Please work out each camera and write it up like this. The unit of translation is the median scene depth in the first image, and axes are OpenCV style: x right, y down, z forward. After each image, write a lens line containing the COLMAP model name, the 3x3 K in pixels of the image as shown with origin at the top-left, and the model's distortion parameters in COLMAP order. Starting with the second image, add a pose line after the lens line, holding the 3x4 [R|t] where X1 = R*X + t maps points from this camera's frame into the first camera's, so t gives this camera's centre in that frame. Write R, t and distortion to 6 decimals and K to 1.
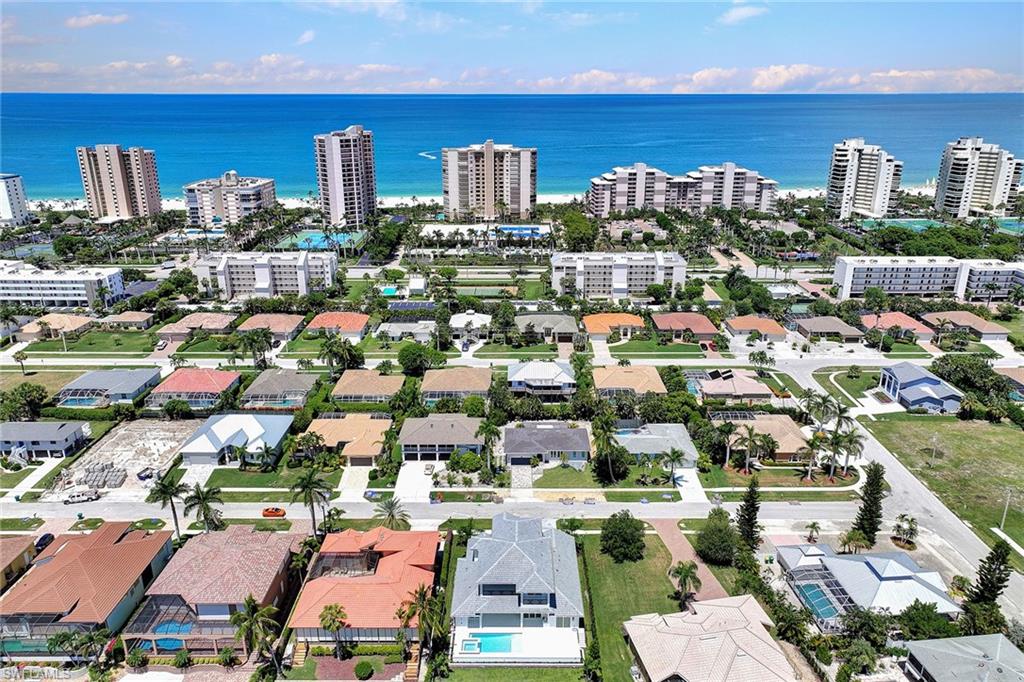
lens RADIAL K [[716.0, 0, 512.2], [0, 716.0, 335.2], [0, 0, 1]] dist [0.002305, 0.008472]
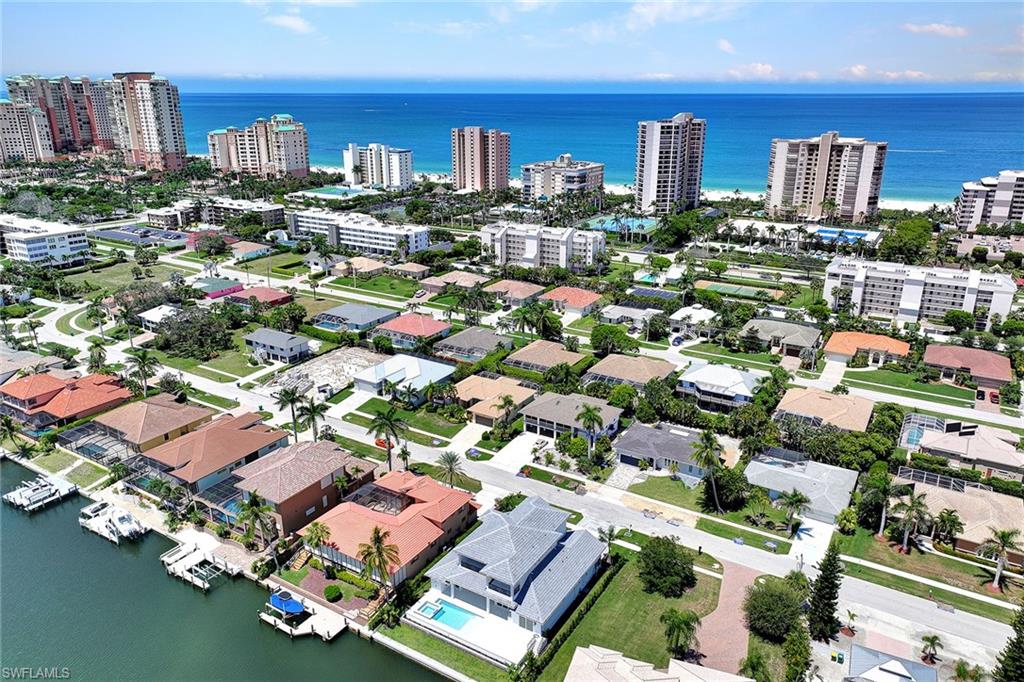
lens RADIAL K [[716.0, 0, 512.2], [0, 716.0, 335.2], [0, 0, 1]] dist [0.002305, 0.008472]
pose [[0.853691, 0.168008, -0.492935, 0.201641], [-0.167813, 0.984790, 0.045022, 0.002828], [0.493001, 0.044286, 0.868901, 0.088171]]
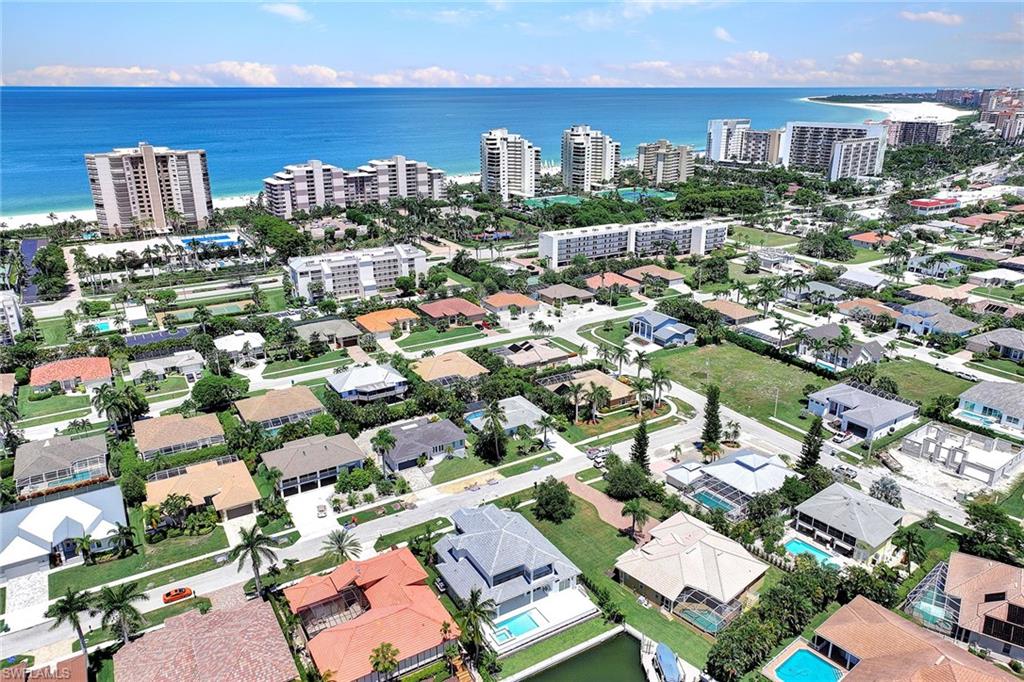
lens RADIAL K [[714.9, 0, 512.0], [0, 714.9, 341.0], [0, 0, 1]] dist [-0.000110, 0.000937]
pose [[0.855177, -0.174611, 0.488040, -0.211289], [0.166656, 0.984182, 0.060095, -0.018714], [-0.490813, 0.029943, 0.870750, 0.039189]]
